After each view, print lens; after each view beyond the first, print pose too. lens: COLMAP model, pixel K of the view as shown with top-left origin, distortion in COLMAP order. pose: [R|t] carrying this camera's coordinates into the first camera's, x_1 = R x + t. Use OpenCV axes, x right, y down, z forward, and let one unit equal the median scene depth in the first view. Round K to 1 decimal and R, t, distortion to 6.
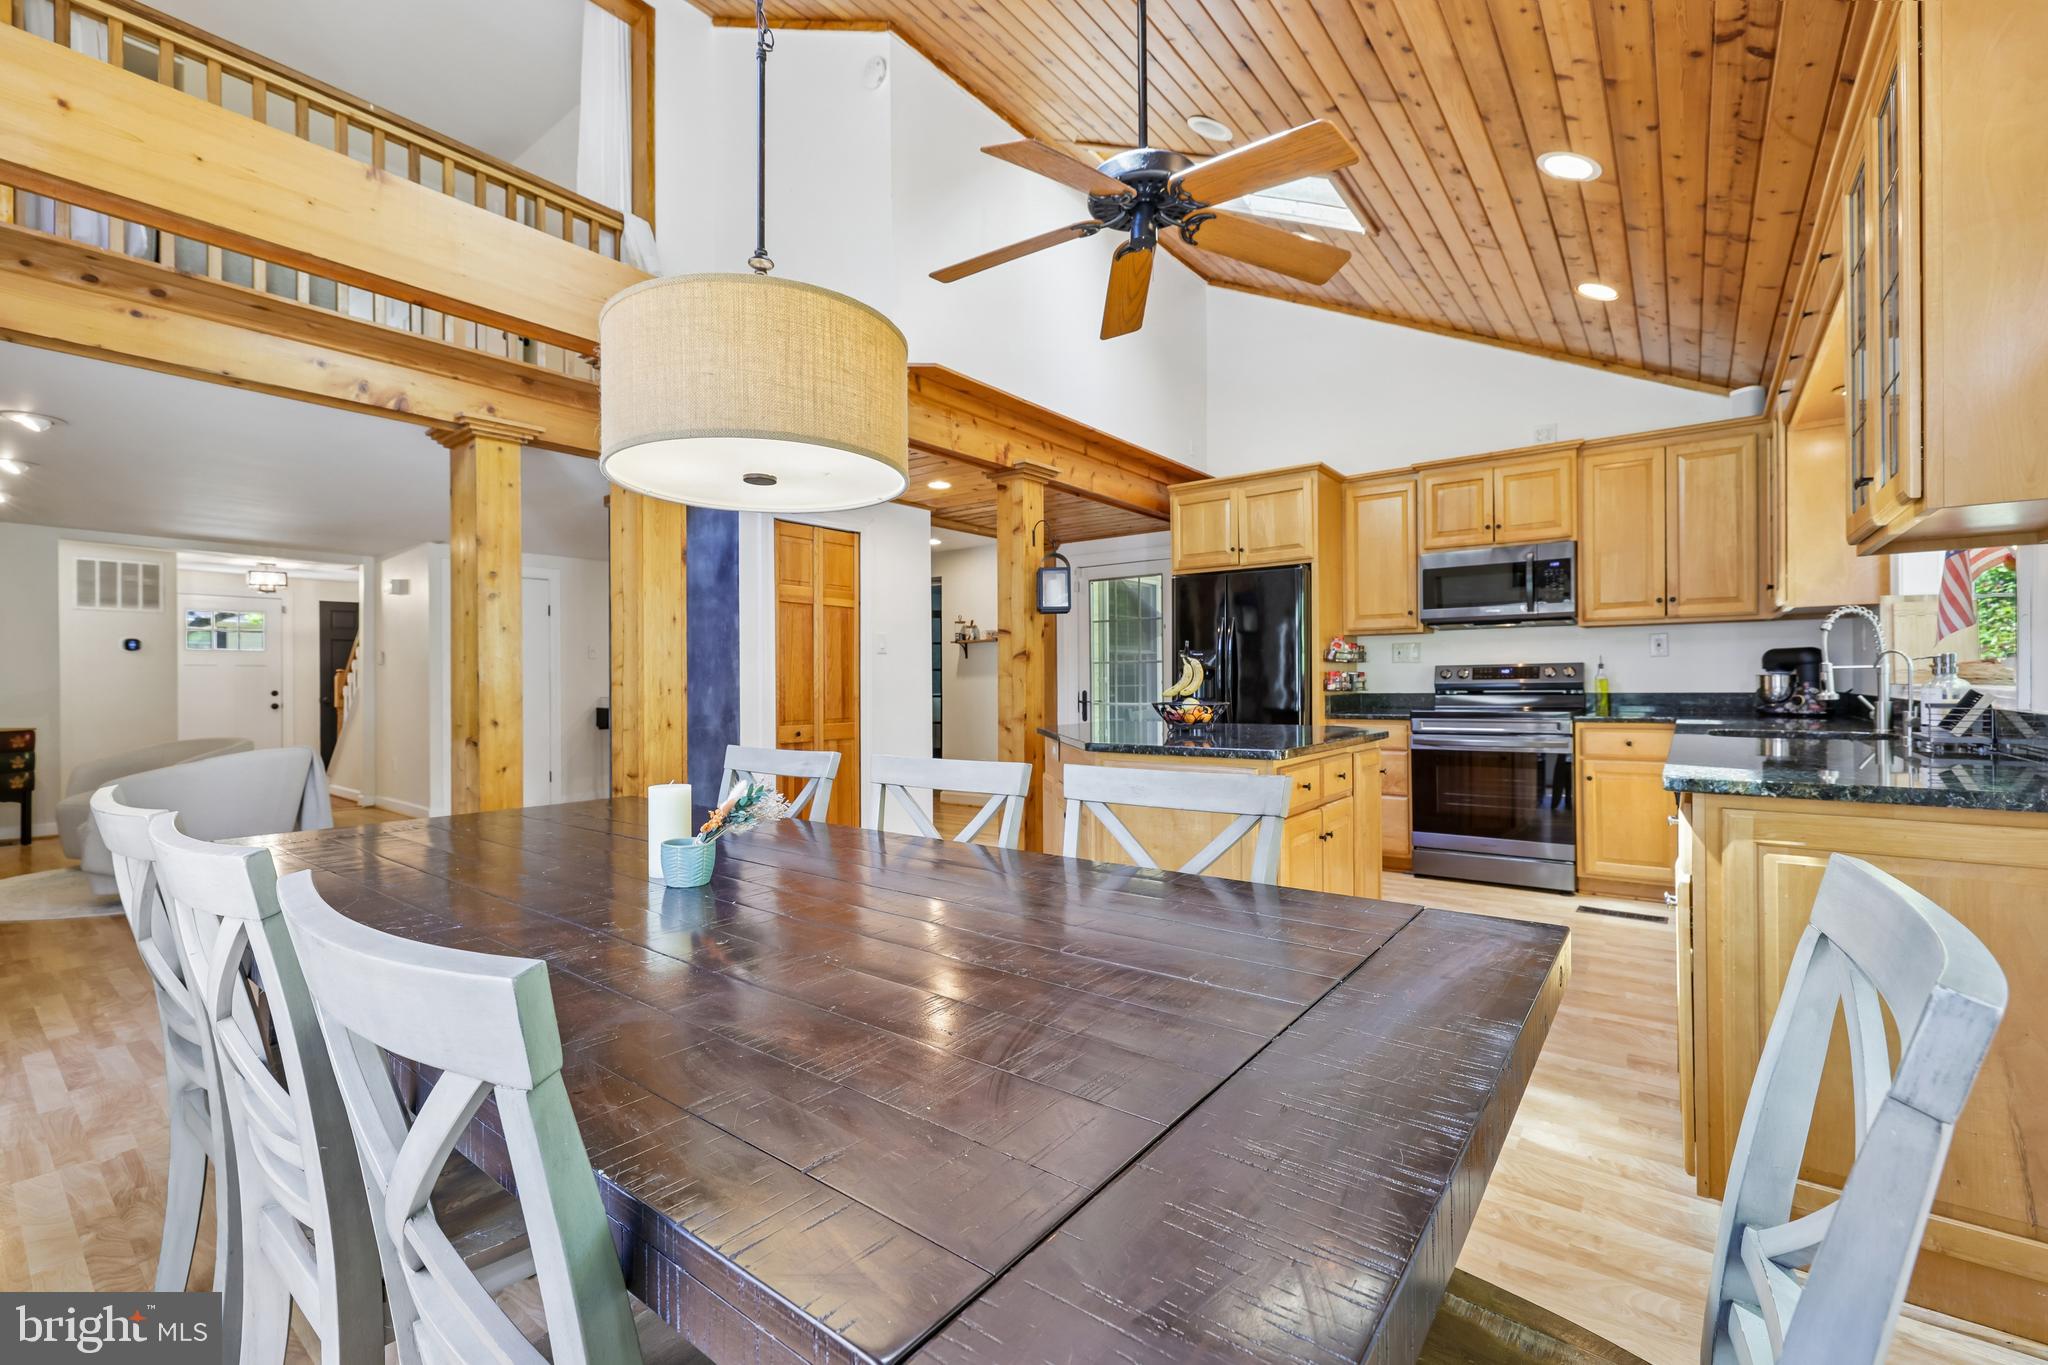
lens RADIAL K [[865.5, 0, 1010.2], [0, 865.5, 677.3], [0, 0, 1]] dist [-0.001471, 0.001367]
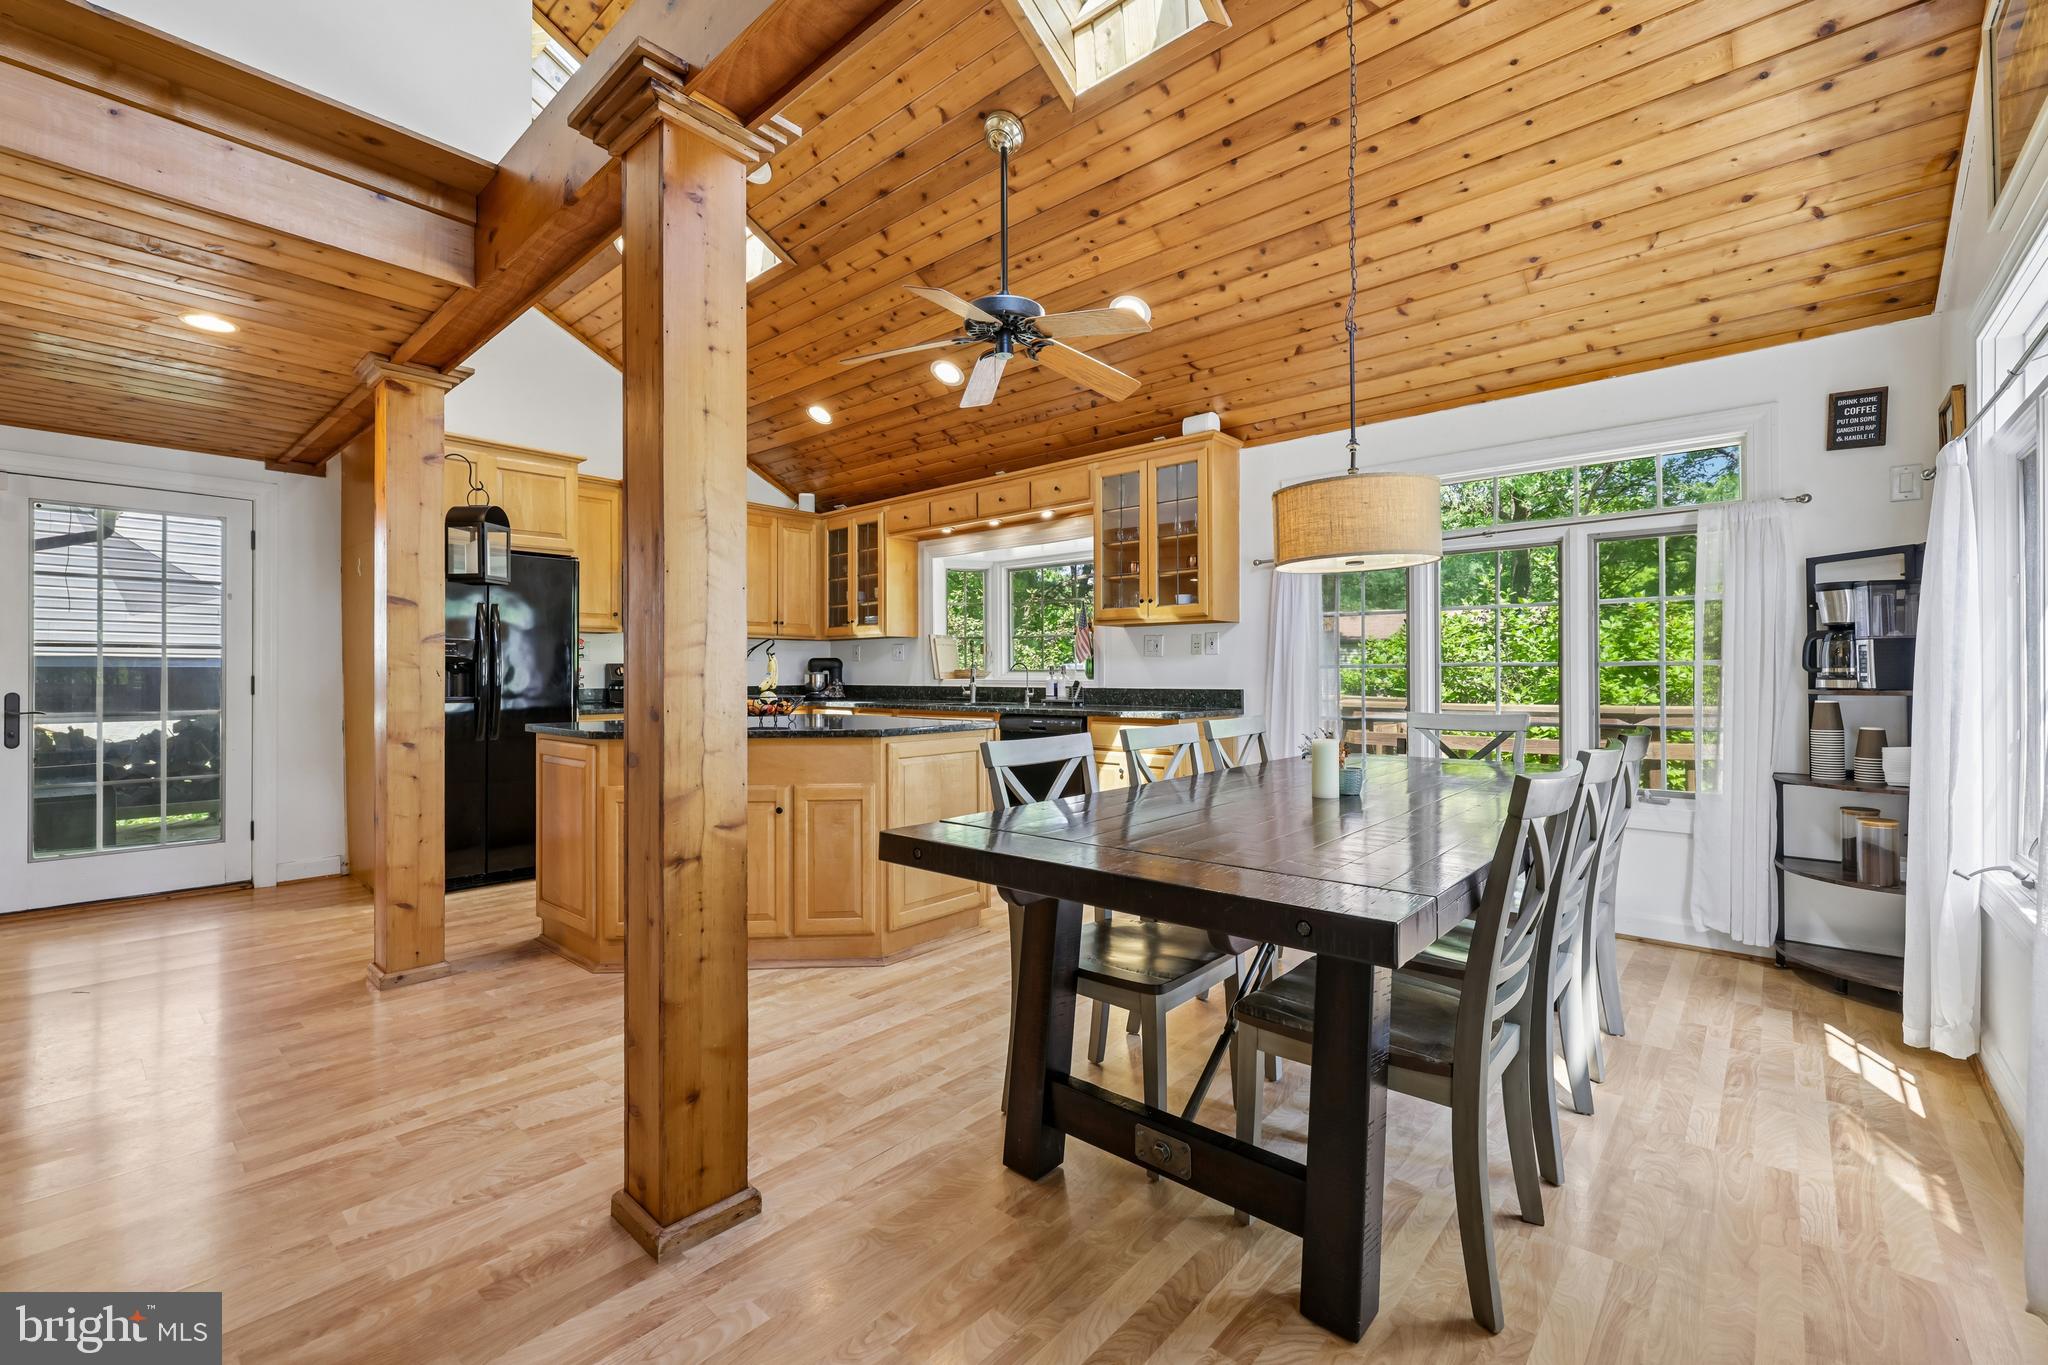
lens RADIAL K [[865.5, 0, 1017.8], [0, 865.5, 673.4], [0, 0, 1]] dist [-0.001471, 0.001367]
pose [[0.061266, 0.008838, 0.998082, -0.602358], [-0.004484, 0.999953, -0.008579, 0.006472], [-0.998111, -0.003950, 0.061303, 0.441230]]
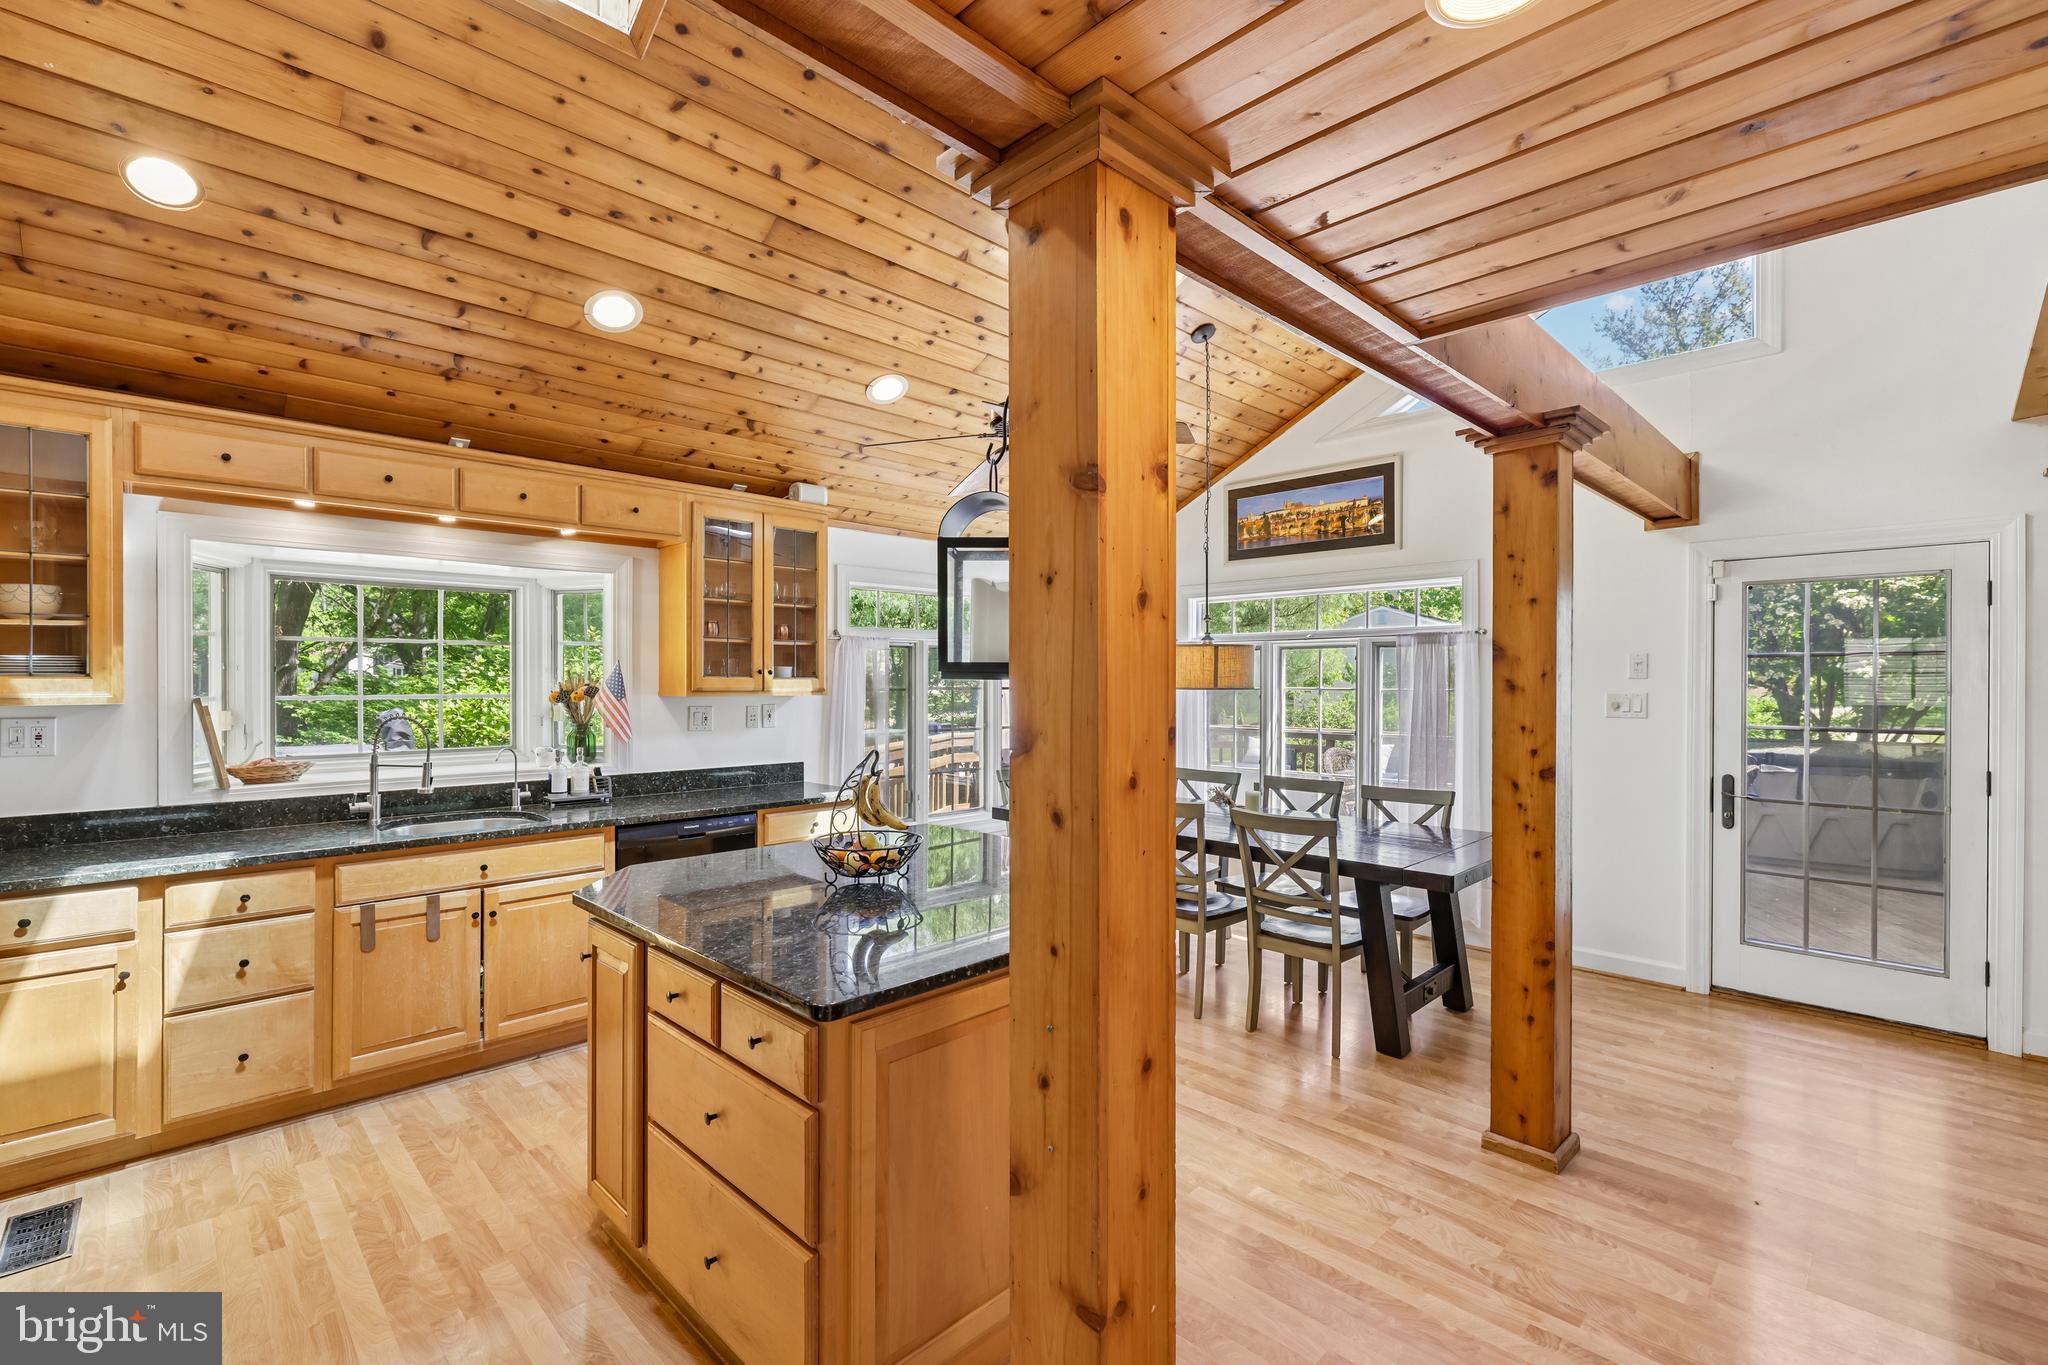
lens RADIAL K [[897.1, 0, 1013.9], [0, 897.1, 681.9], [0, 0, 1]] dist [-0.004070, 0.001971]
pose [[-0.992136, 0.006643, 0.124992, 0.000609], [0.005919, 0.999964, -0.006160, -0.064812], [-0.125028, -0.005372, -0.992139, 1.203870]]
